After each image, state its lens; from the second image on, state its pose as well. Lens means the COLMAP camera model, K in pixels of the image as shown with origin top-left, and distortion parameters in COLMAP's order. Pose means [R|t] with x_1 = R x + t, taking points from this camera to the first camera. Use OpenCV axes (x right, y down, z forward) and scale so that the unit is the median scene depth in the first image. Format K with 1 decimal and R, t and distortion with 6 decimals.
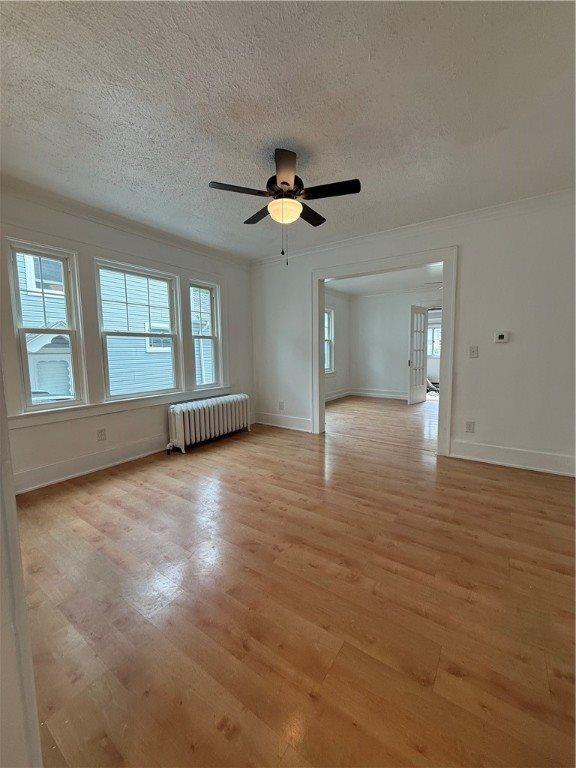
lens RADIAL K [[309.0, 0, 287.4], [0, 309.0, 381.6], [0, 0, 1]] dist [0.000680, -0.000223]
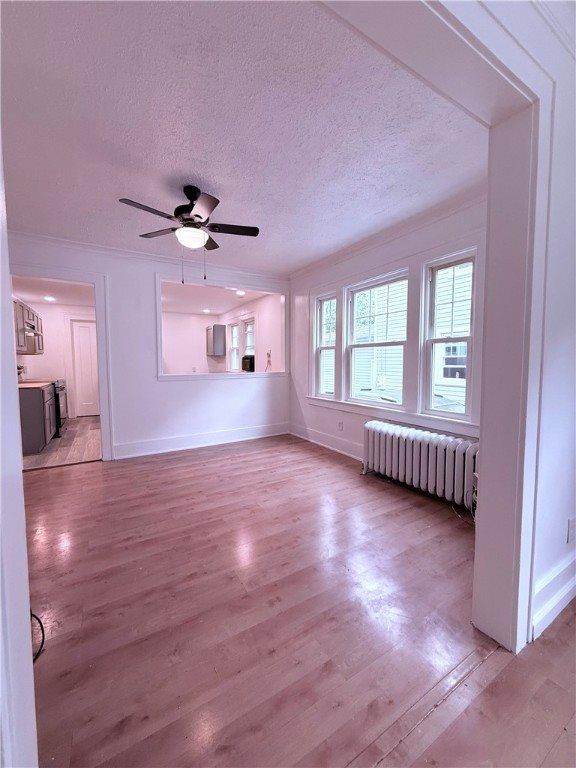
lens RADIAL K [[419.1, 0, 379.0], [0, 419.1, 388.0], [0, 0, 1]] dist [0.002390, 0.000258]
pose [[-0.415589, 0.068642, -0.906958, 0.977620], [-0.083499, 0.990058, 0.113193, -0.210820], [0.905712, 0.122772, -0.405726, 1.999908]]
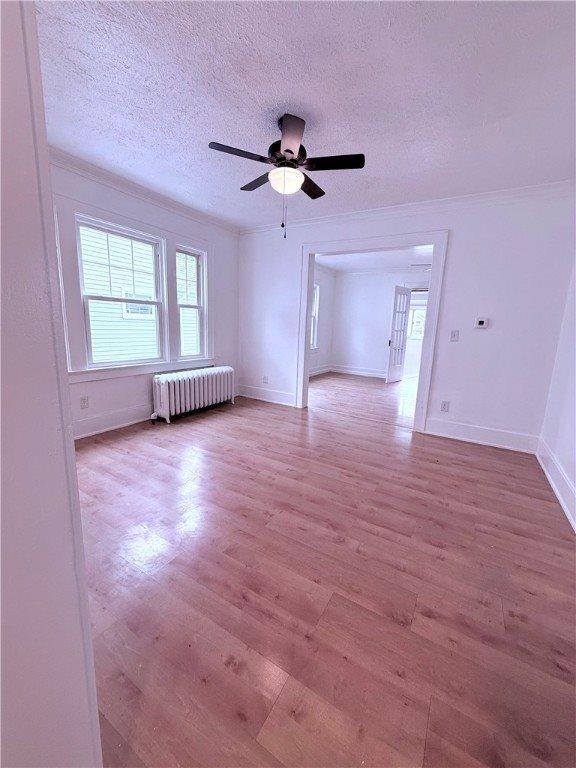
lens RADIAL K [[307.7, 0, 290.0], [0, 307.7, 382.4], [0, 0, 1]] dist [0.001200, 0.000038]
pose [[0.996256, 0.037705, 0.077802, -0.035526], [-0.044280, 0.995431, 0.084594, -0.002784], [-0.074257, -0.087722, 0.993373, -0.013236]]
